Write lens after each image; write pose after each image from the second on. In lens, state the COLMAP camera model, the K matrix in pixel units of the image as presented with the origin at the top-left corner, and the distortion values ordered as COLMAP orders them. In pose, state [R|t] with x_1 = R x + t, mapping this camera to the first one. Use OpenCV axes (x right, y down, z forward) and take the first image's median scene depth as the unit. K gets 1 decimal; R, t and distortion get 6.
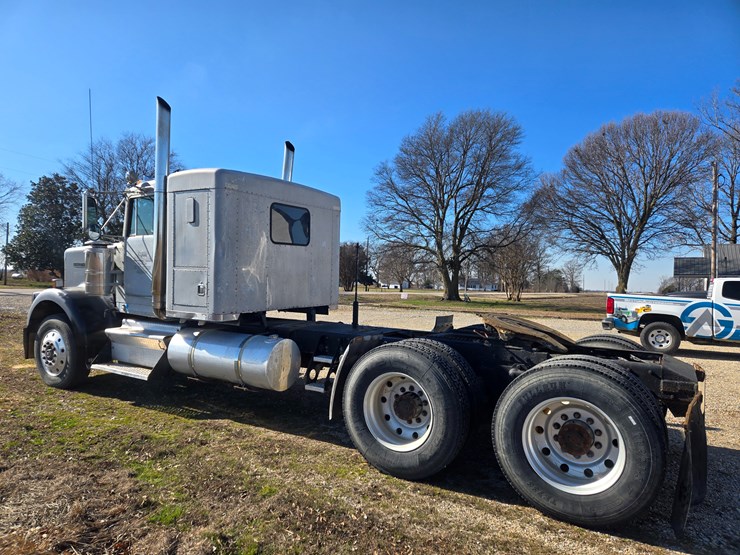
lens RADIAL K [[488.3, 0, 363.4], [0, 488.3, 278.2], [0, 0, 1]] dist [0.087449, -0.059921]
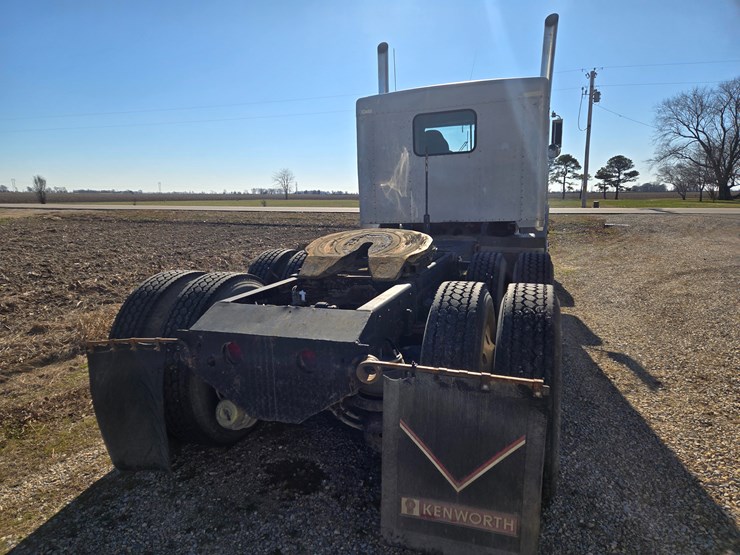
lens RADIAL K [[488.3, 0, 365.4], [0, 488.3, 276.5], [0, 0, 1]] dist [0.087449, -0.059921]
pose [[0.208198, 0.128042, -0.969669, 0.733289], [0.021883, 0.990536, 0.135496, 0.031275], [0.977842, -0.049430, 0.203426, 0.603743]]
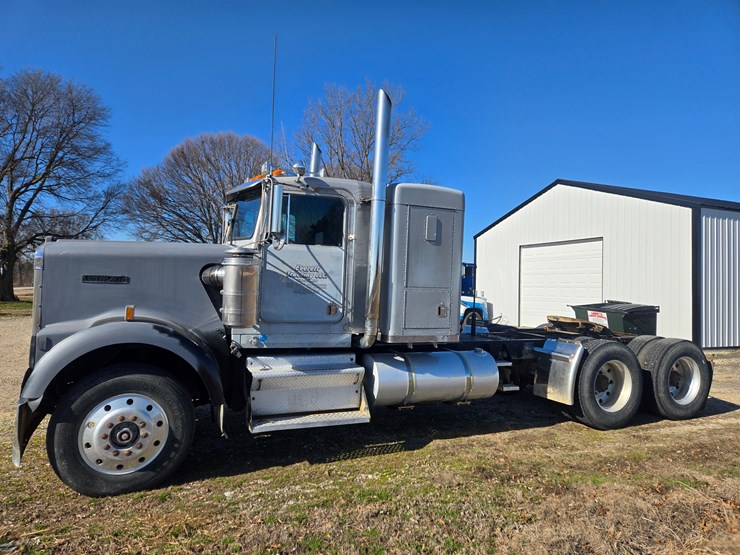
lens RADIAL K [[488.3, 0, 363.1], [0, 488.3, 270.9], [0, 0, 1]] dist [0.087449, -0.059921]
pose [[0.564308, 0.007286, 0.825532, -0.998709], [-0.010166, 0.999947, -0.001877, -0.043317], [-0.825502, -0.007333, 0.564352, 0.475316]]
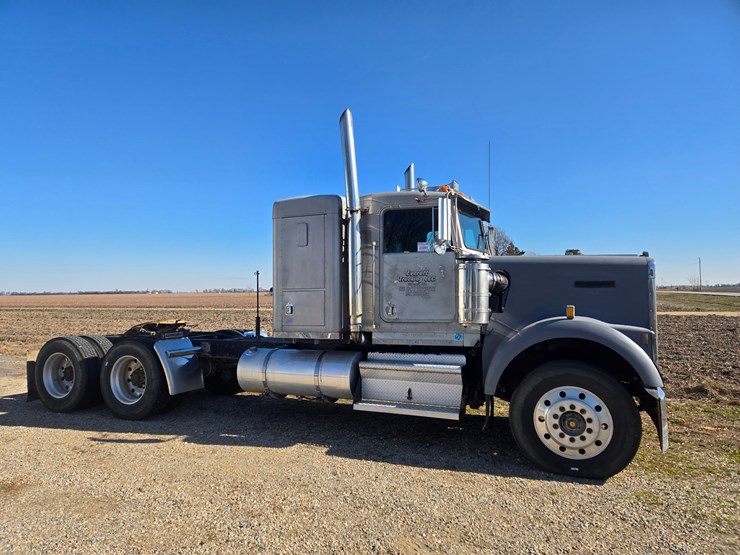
lens RADIAL K [[488.3, 0, 364.9], [0, 488.3, 283.2], [0, 0, 1]] dist [0.087449, -0.059921]
pose [[-0.989111, -0.026145, -0.144828, -0.089983], [-0.021778, 0.999261, -0.031661, -0.004824], [0.145549, -0.028162, -0.988950, 1.991394]]
